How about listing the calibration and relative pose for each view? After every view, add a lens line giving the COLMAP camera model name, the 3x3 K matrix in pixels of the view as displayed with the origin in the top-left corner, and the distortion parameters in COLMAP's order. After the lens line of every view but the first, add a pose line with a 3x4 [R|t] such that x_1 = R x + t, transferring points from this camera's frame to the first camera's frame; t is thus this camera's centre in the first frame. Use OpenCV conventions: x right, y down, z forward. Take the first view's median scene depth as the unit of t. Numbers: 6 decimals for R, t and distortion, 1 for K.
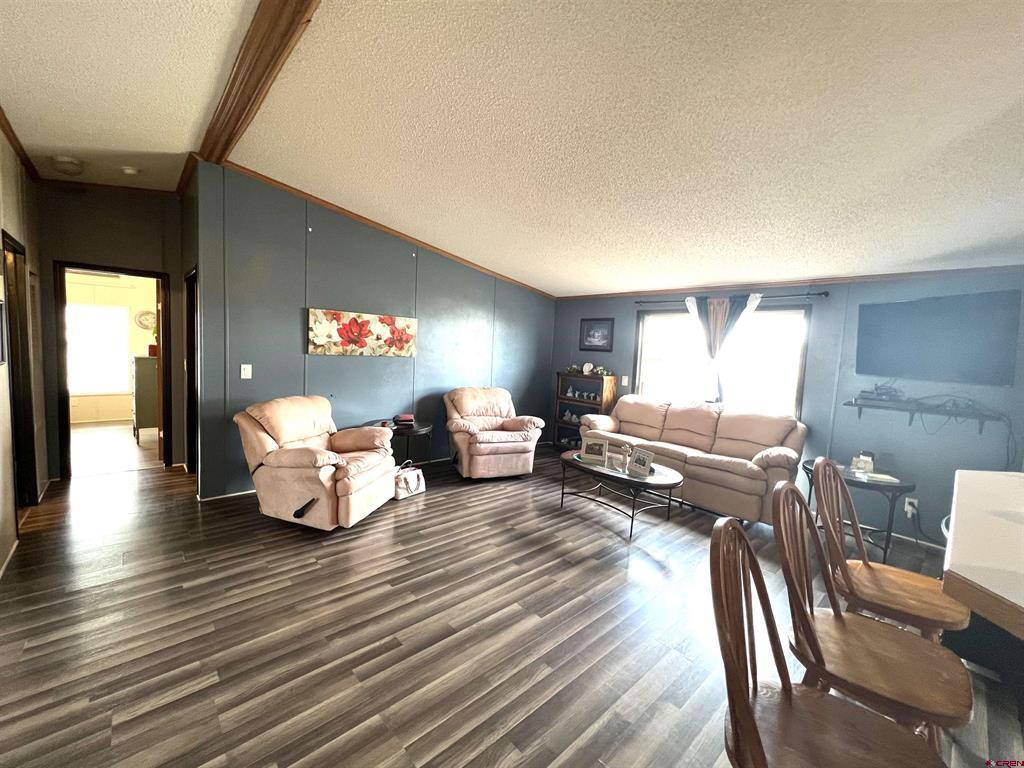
lens RADIAL K [[421.0, 0, 512.0], [0, 421.0, 384.0], [0, 0, 1]] dist [-0.000522, -0.000069]
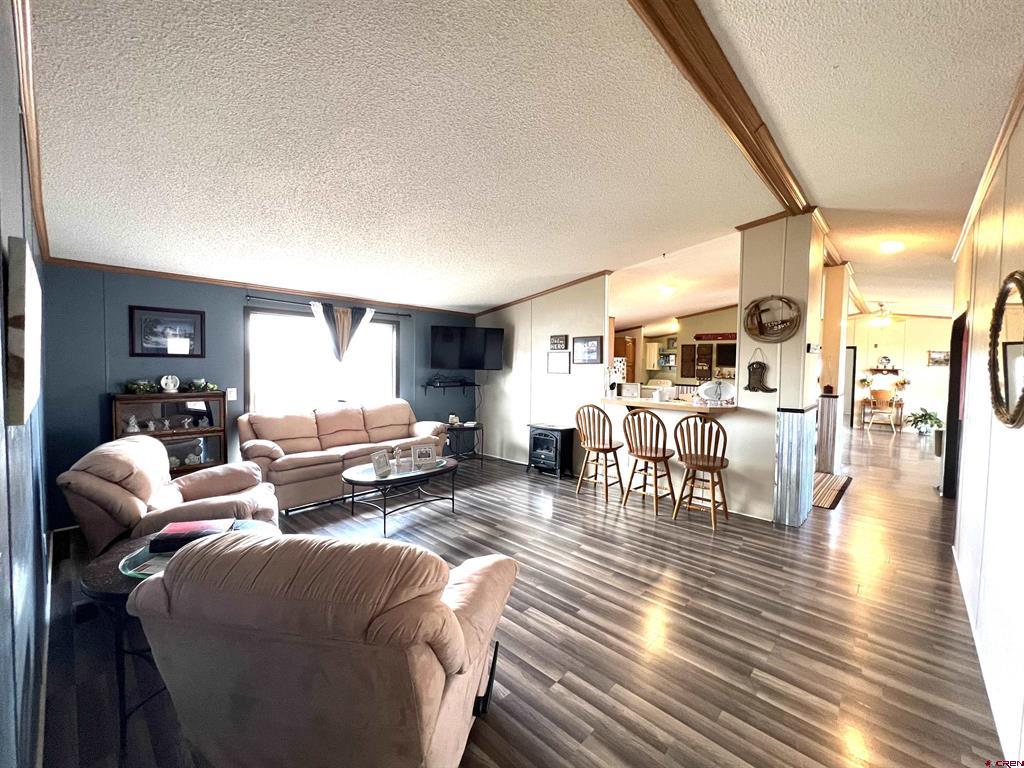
lens RADIAL K [[421.0, 0, 512.0], [0, 421.0, 384.0], [0, 0, 1]] dist [-0.000522, -0.000069]
pose [[-0.082474, -0.097008, 0.991861, -0.830780], [0.065065, 0.992604, 0.102491, -0.110522], [-0.994467, 0.072988, -0.075552, 0.822479]]
